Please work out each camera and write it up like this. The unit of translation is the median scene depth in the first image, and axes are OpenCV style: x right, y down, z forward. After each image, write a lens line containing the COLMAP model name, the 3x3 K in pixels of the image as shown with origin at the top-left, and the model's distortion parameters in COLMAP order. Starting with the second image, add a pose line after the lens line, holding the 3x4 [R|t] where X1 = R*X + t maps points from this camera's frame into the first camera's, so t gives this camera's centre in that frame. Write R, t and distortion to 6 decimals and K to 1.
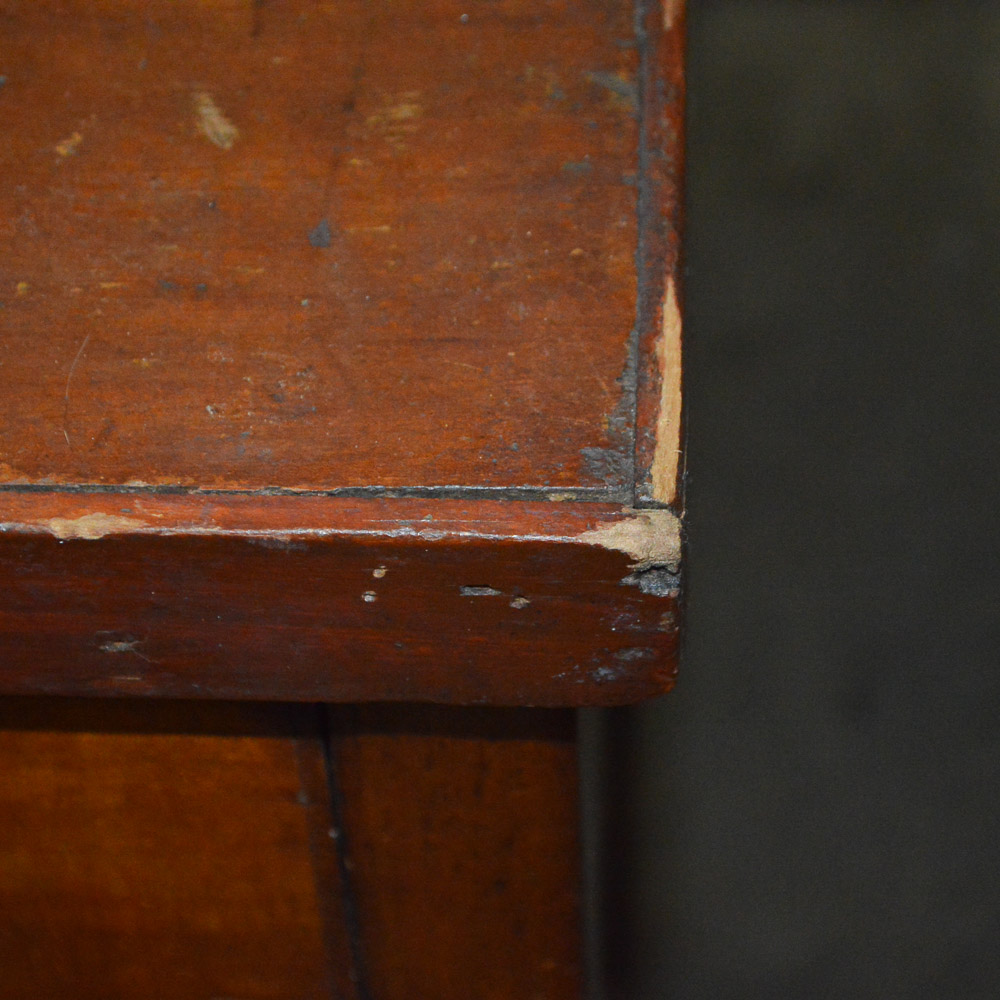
lens RADIAL K [[3148.6, 0, 500.0], [0, 3148.6, 500.0], [0, 0, 1]] dist [0.081670, 0.247872]
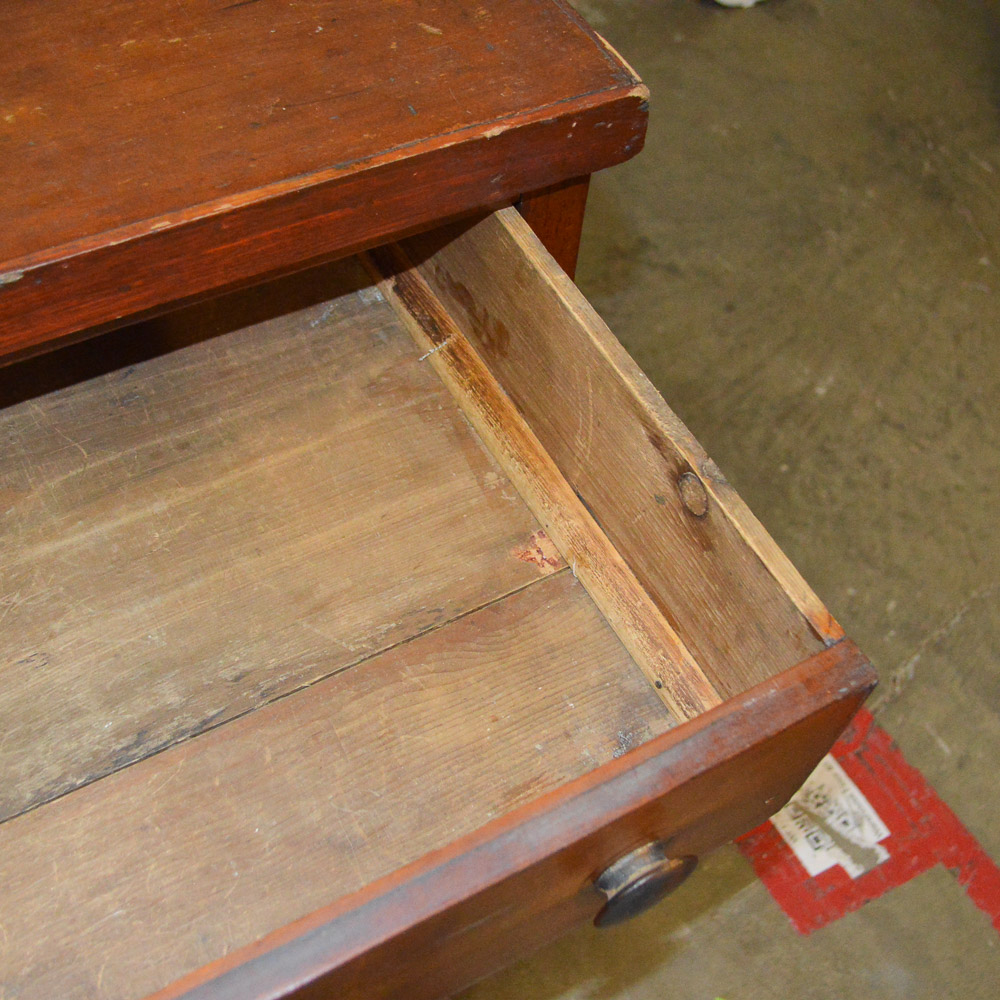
lens RADIAL K [[1441.0, 0, 500.7], [0, 1441.0, 479.4], [0, 0, 1]] dist [-0.057333, -0.088529]
pose [[0.841541, -0.344769, 0.415864, -0.806806], [0.345052, 0.935400, 0.077240, 0.215239], [-0.415629, 0.078494, 0.906141, -0.253715]]
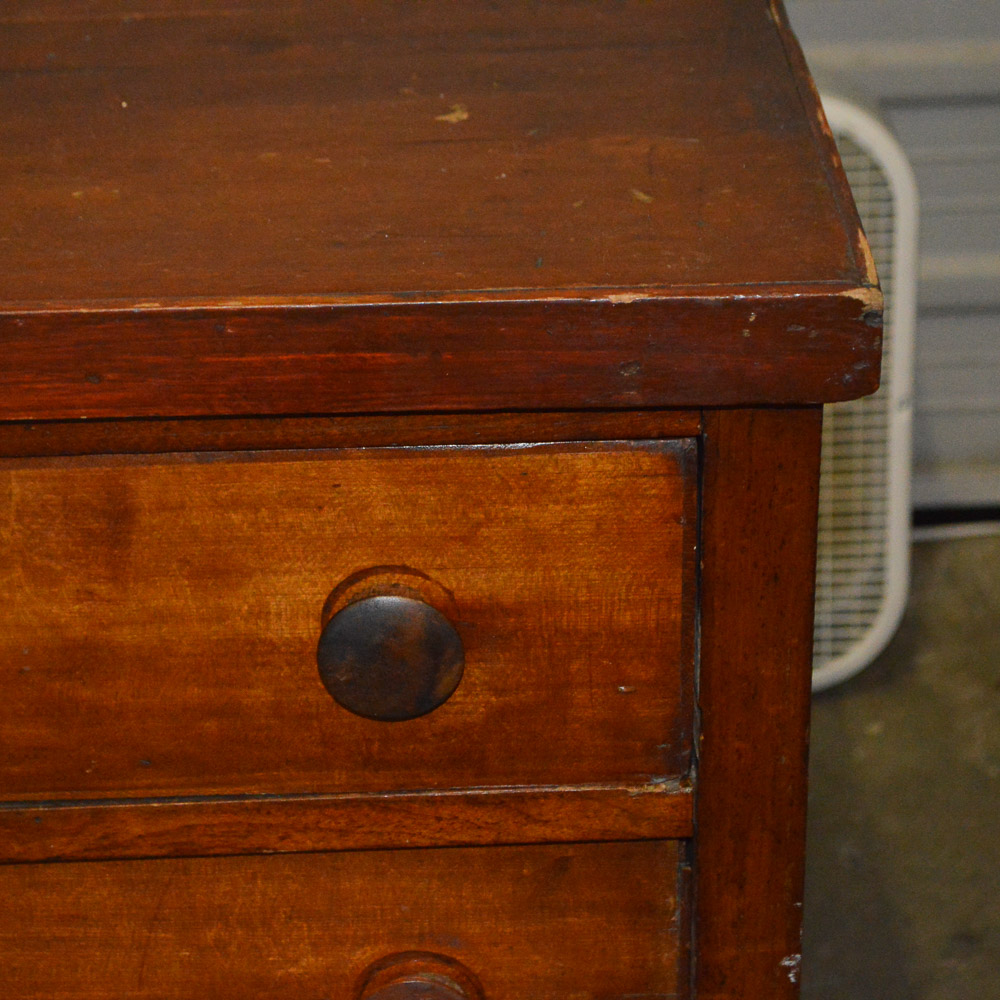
lens RADIAL K [[2688.6, 0, 500.0], [0, 2688.6, 500.0], [0, 0, 1]] dist [0.044277, -0.107166]
pose [[0.997985, -0.014252, 0.061827, -0.332857], [0.036119, 0.928760, -0.368918, 0.832289], [-0.052164, 0.370408, 0.927403, -0.726005]]
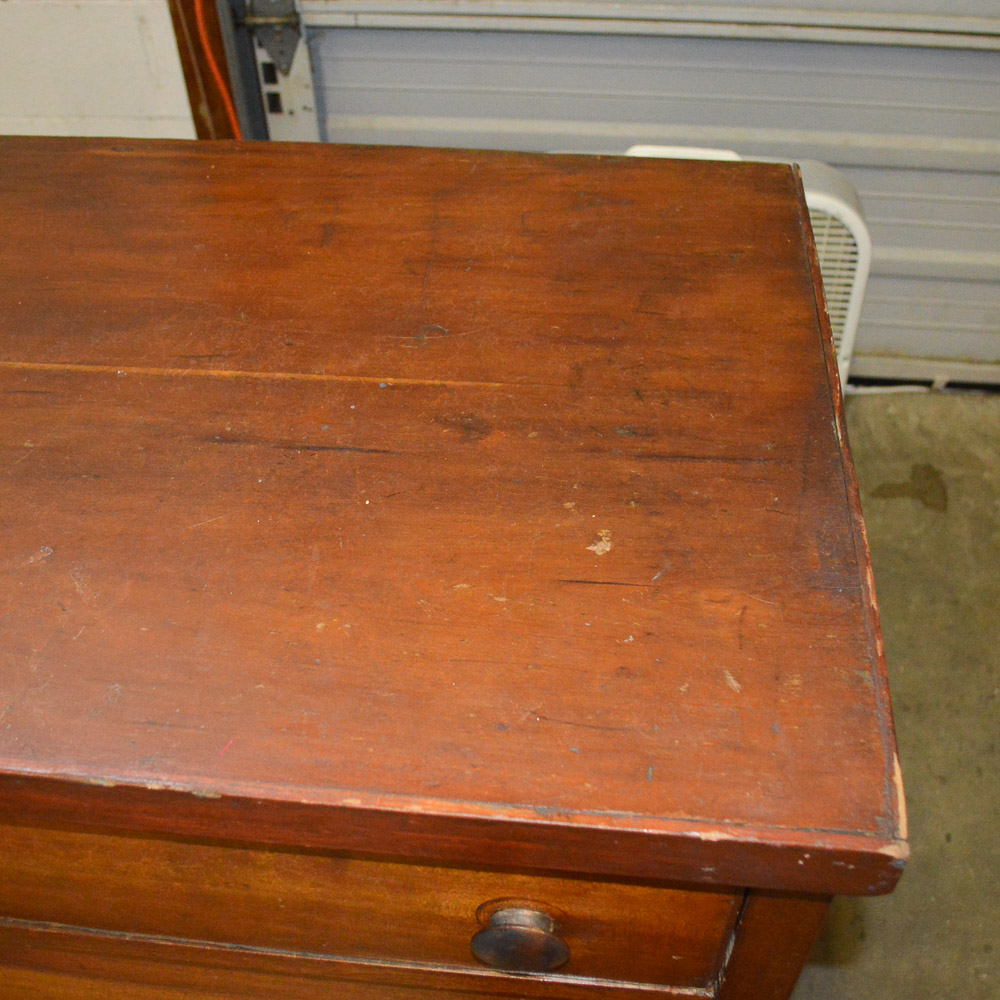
lens RADIAL K [[1182.7, 0, 500.0], [0, 1182.7, 500.0], [0, 0, 1]] dist [-0.091762, -0.013749]
pose [[0.997720, 0.062798, -0.024718, -0.312906], [-0.064873, 0.993383, -0.094774, -0.182899], [0.018603, 0.096161, 0.995192, -0.131878]]
